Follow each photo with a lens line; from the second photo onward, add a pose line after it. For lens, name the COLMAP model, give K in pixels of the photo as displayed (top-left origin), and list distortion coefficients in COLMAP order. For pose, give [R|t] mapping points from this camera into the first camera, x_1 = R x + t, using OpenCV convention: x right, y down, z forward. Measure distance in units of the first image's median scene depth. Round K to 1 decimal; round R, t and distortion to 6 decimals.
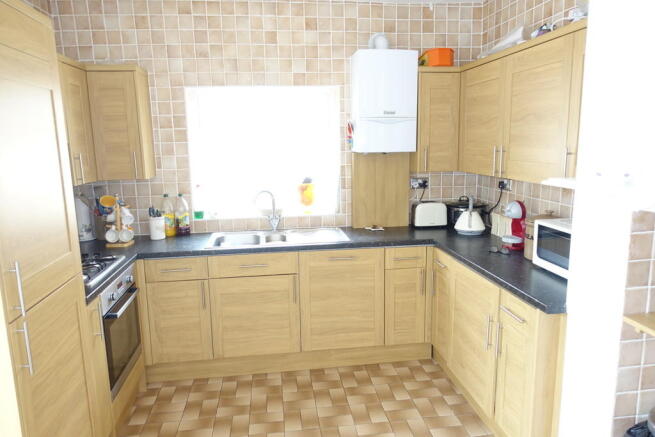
lens RADIAL K [[448.1, 0, 326.9], [0, 448.1, 218.3], [0, 0, 1]] dist [-0.005700, 0.004898]
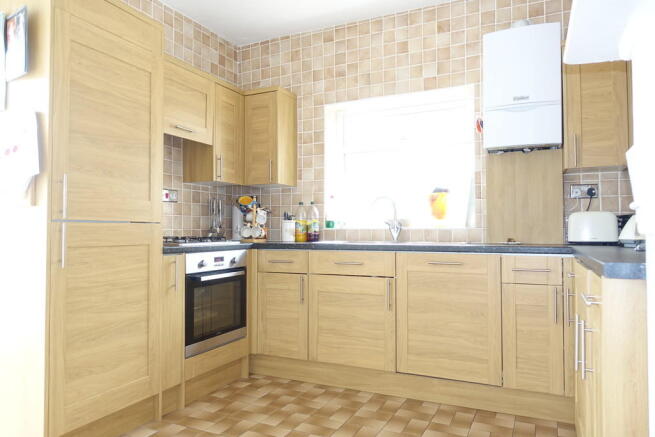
lens RADIAL K [[448.1, 0, 327.0], [0, 448.1, 218.9], [0, 0, 1]] dist [-0.005700, 0.004898]
pose [[0.839647, 0.003841, -0.543119, 0.291929], [-0.107010, 0.981544, -0.158493, 0.157337], [0.532487, 0.191197, 0.824561, 0.161994]]
